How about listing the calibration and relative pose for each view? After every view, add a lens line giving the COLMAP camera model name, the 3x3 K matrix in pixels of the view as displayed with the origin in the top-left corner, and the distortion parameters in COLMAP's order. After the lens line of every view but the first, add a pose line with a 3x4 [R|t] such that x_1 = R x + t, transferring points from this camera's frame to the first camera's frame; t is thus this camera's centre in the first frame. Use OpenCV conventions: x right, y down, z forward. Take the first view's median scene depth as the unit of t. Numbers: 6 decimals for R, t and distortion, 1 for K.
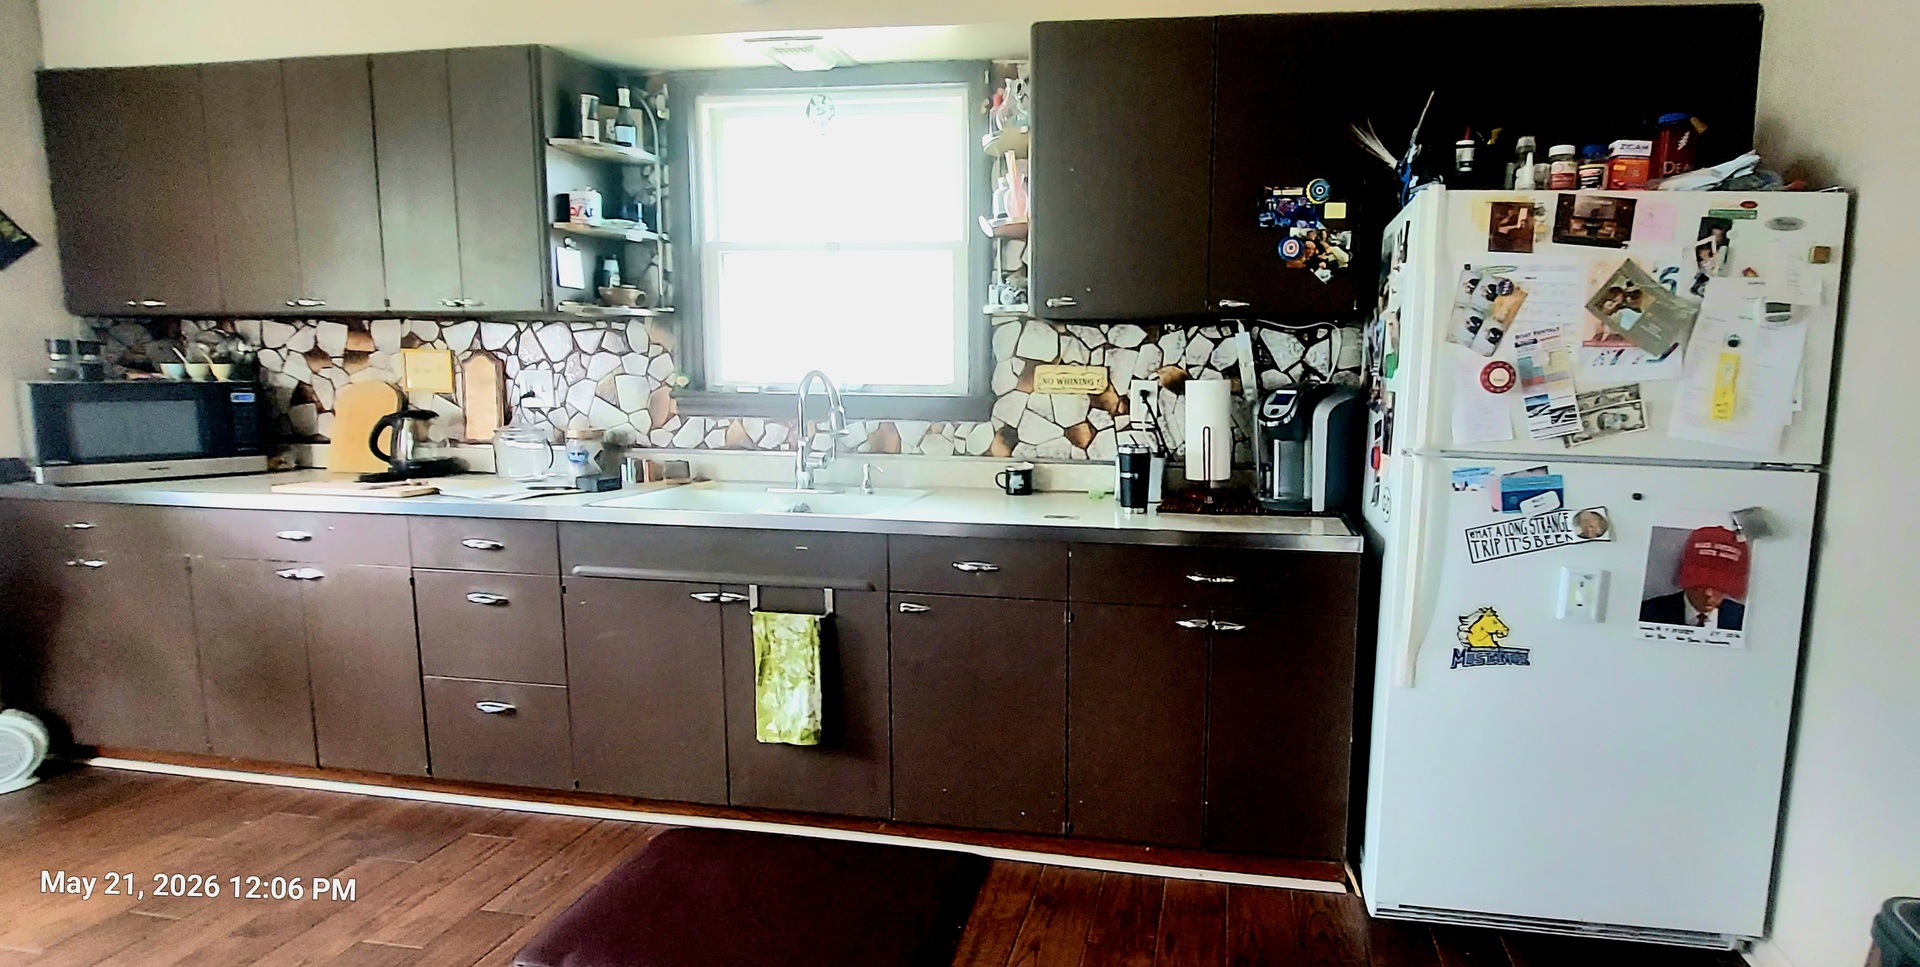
lens RADIAL K [[890.4, 0, 1086.3], [0, 890.4, 479.1], [0, 0, 1]] dist [-0.008450, 0.000375]
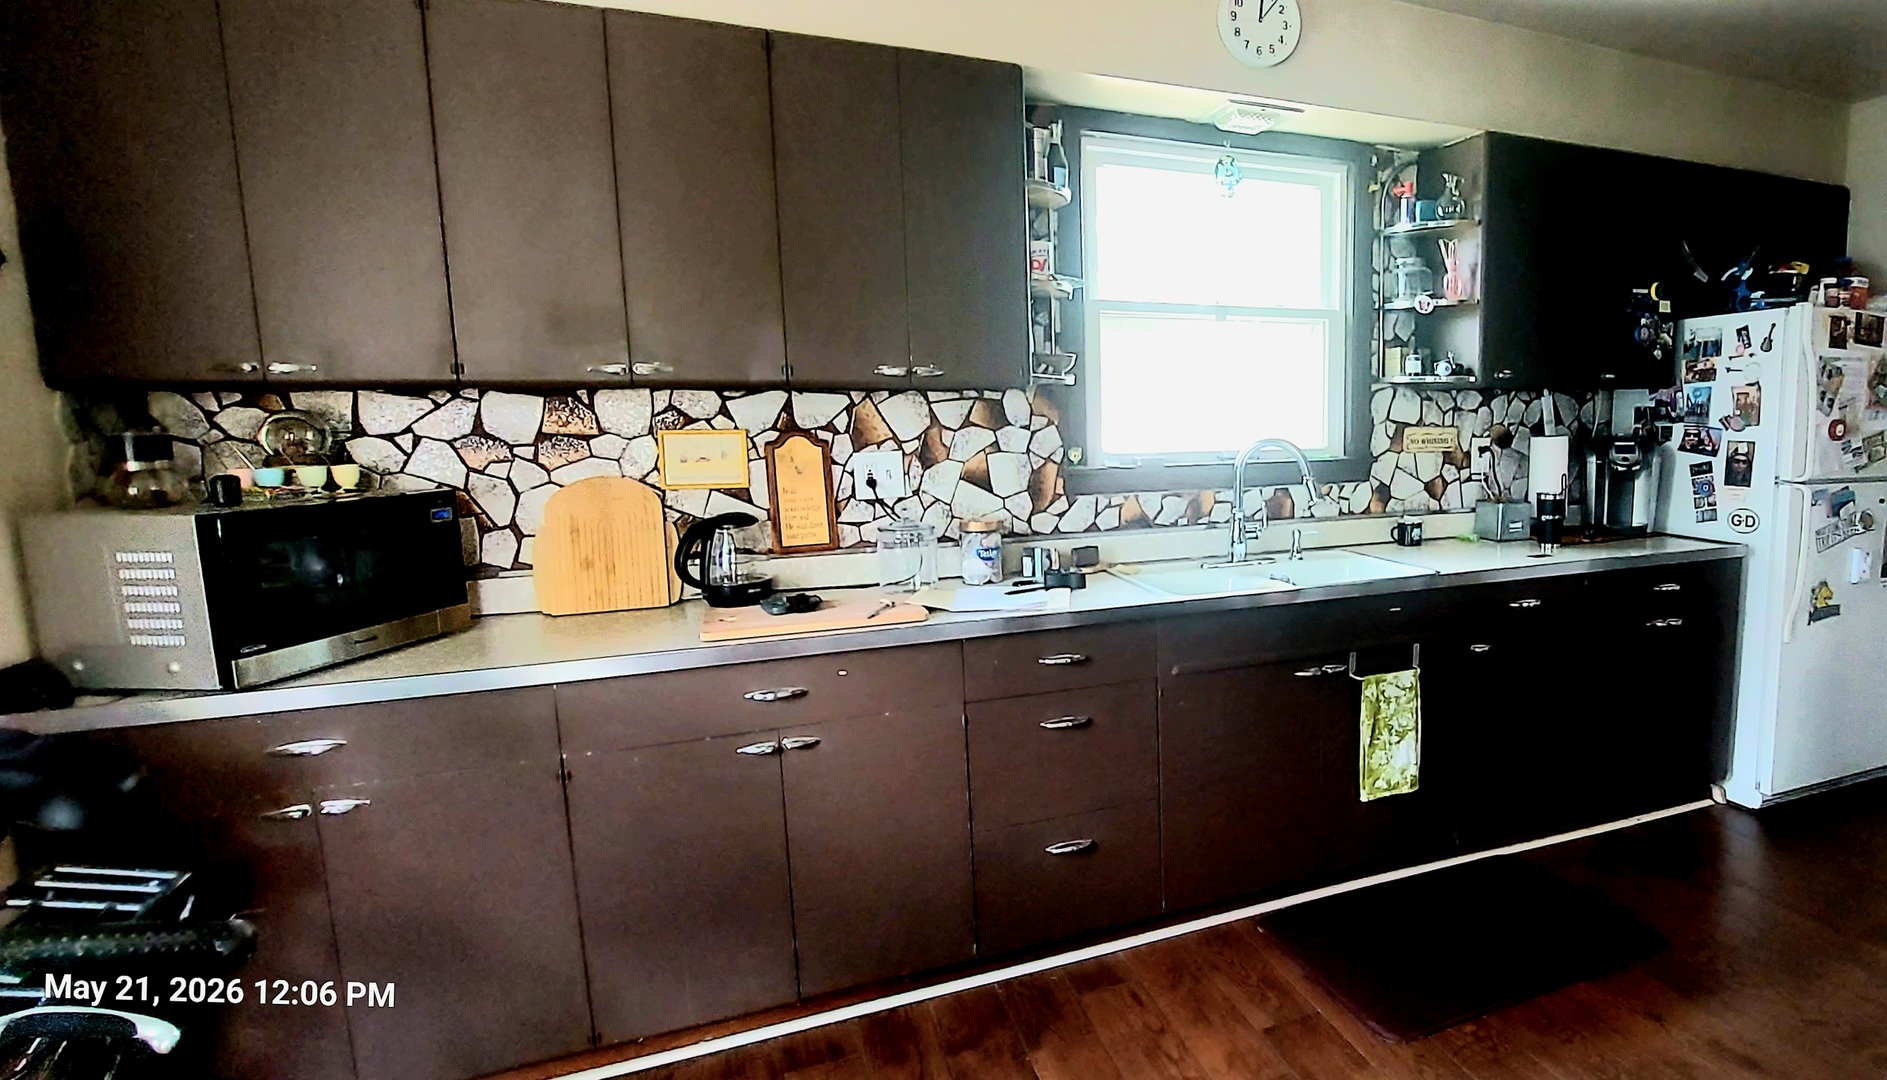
lens RADIAL K [[992.6, 0, 1192.4], [0, 992.6, 549.2], [0, 0, 1]] dist [-0.003606, -0.000790]
pose [[0.834517, -0.097881, 0.542219, -0.971117], [0.087015, 0.995157, 0.045722, -0.058011], [-0.544068, 0.009026, 0.838993, 0.116793]]
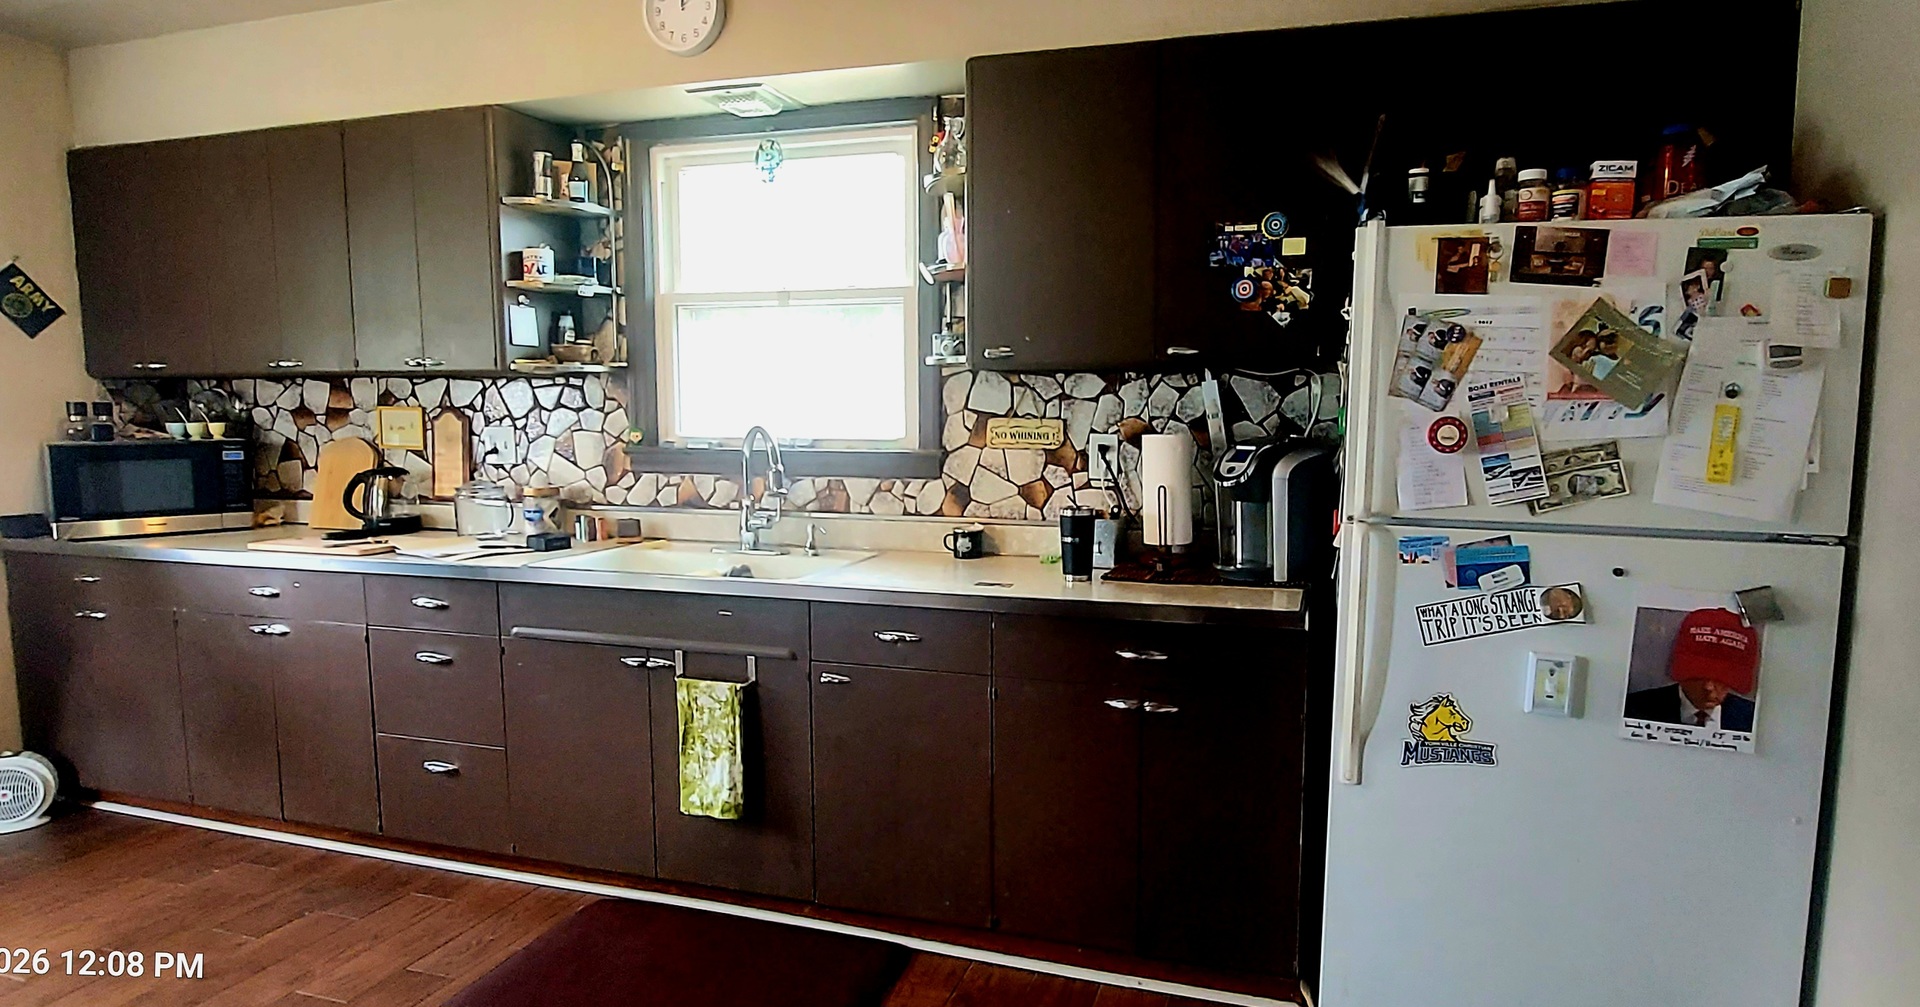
lens RADIAL K [[1008.9, 0, 1019.8], [0, 1008.9, 509.3], [0, 0, 1]] dist [-0.003885, -0.000888]
pose [[0.990197, 0.003100, -0.139643, 0.125045], [-0.006039, 0.999769, -0.020633, -0.012007], [0.139546, 0.021274, 0.989987, -0.034082]]
